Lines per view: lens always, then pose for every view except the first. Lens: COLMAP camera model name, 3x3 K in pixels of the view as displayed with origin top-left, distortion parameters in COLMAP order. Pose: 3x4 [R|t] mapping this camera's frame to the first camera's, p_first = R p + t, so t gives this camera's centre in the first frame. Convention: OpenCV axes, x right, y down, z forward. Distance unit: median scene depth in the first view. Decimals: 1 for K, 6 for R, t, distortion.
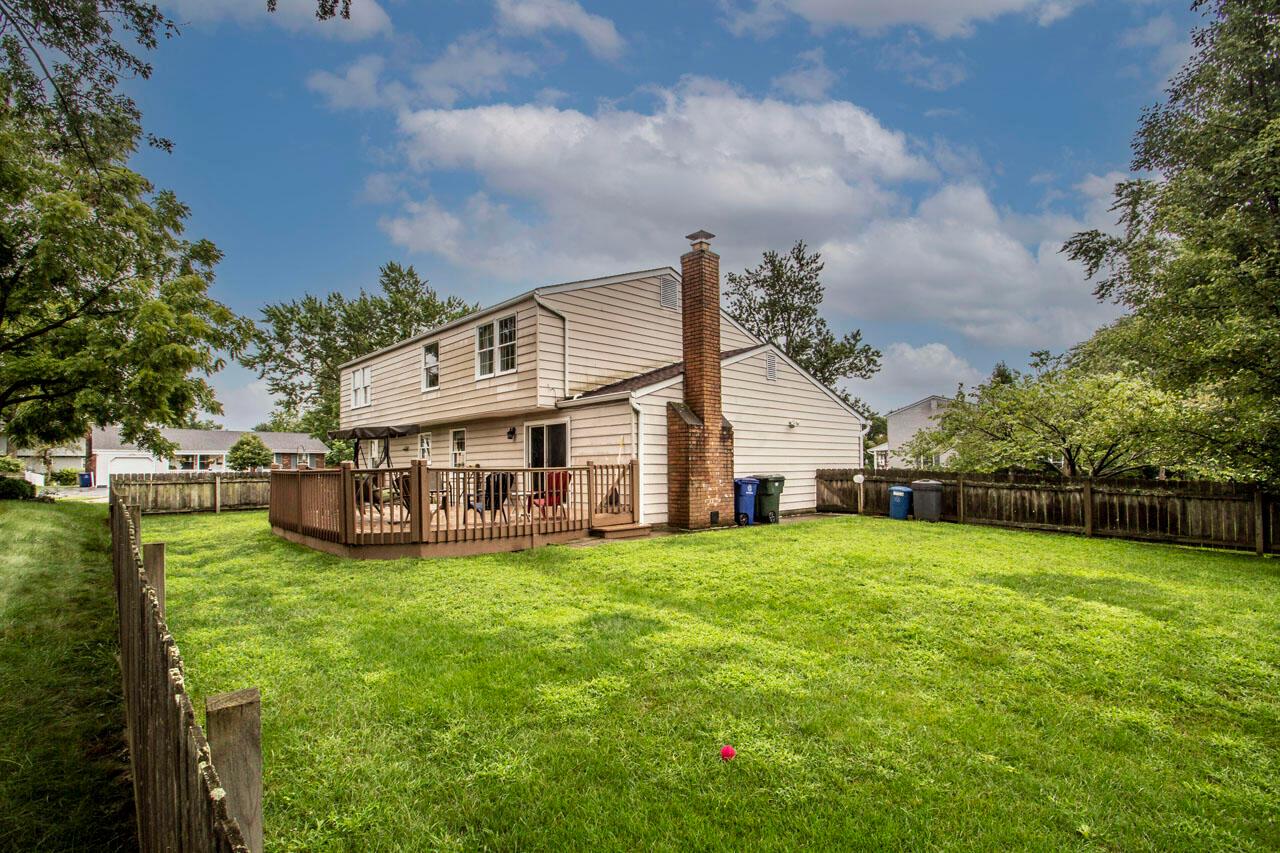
lens RADIAL K [[623.5, 0, 620.7], [0, 623.5, 438.1], [0, 0, 1]] dist [0.001019, -0.014307]
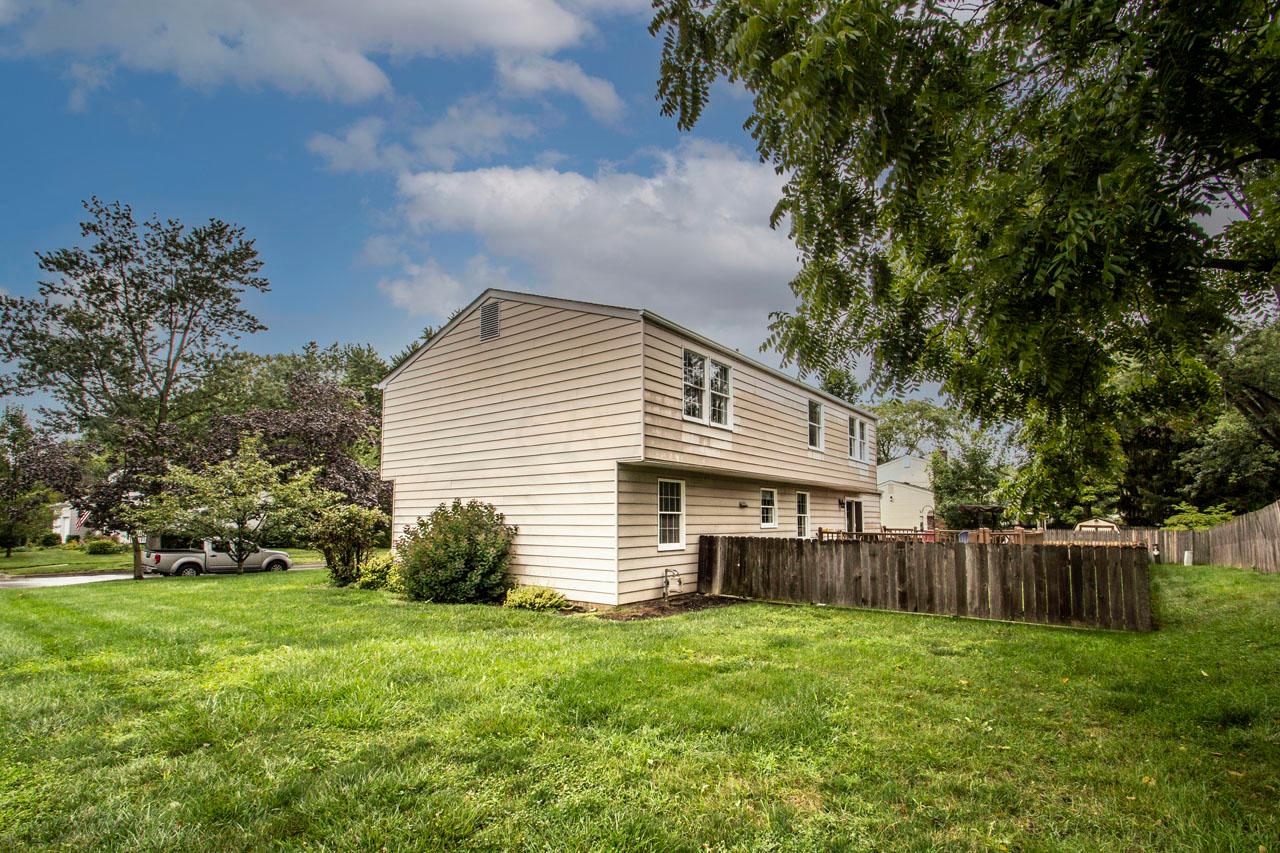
lens RADIAL K [[623.5, 0, 620.7], [0, 623.5, 438.1], [0, 0, 1]] dist [0.001019, -0.014307]
pose [[-0.193011, 0.152538, 0.969267, -1.434554], [-0.026583, 0.986667, -0.160569, 0.082657], [-0.980837, -0.056758, -0.186382, 1.776633]]
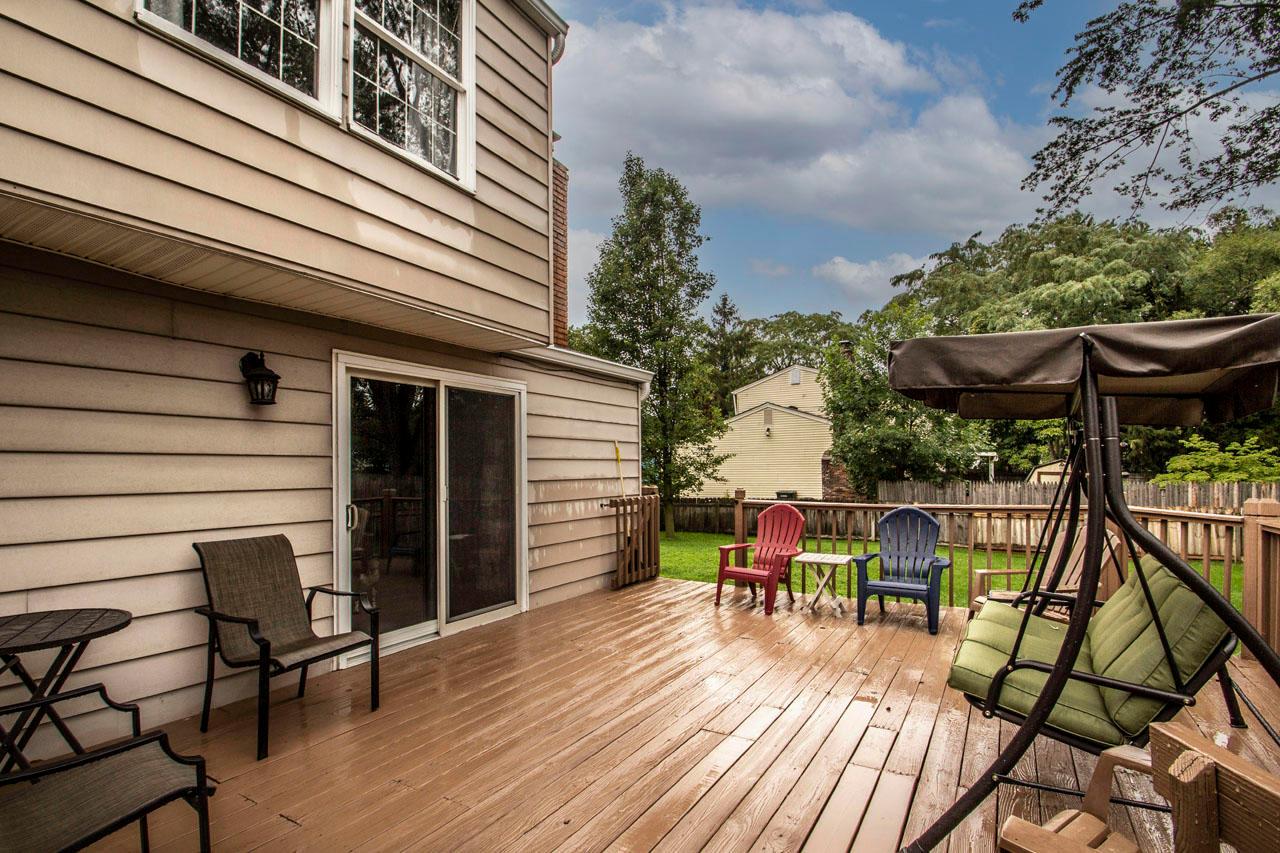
lens RADIAL K [[623.5, 0, 620.7], [0, 623.5, 438.1], [0, 0, 1]] dist [0.001019, -0.014307]
pose [[-0.295679, 0.074767, 0.952357, -0.456550], [-0.012918, 0.996528, -0.082246, 0.034104], [-0.955200, -0.036621, -0.293686, 0.961708]]
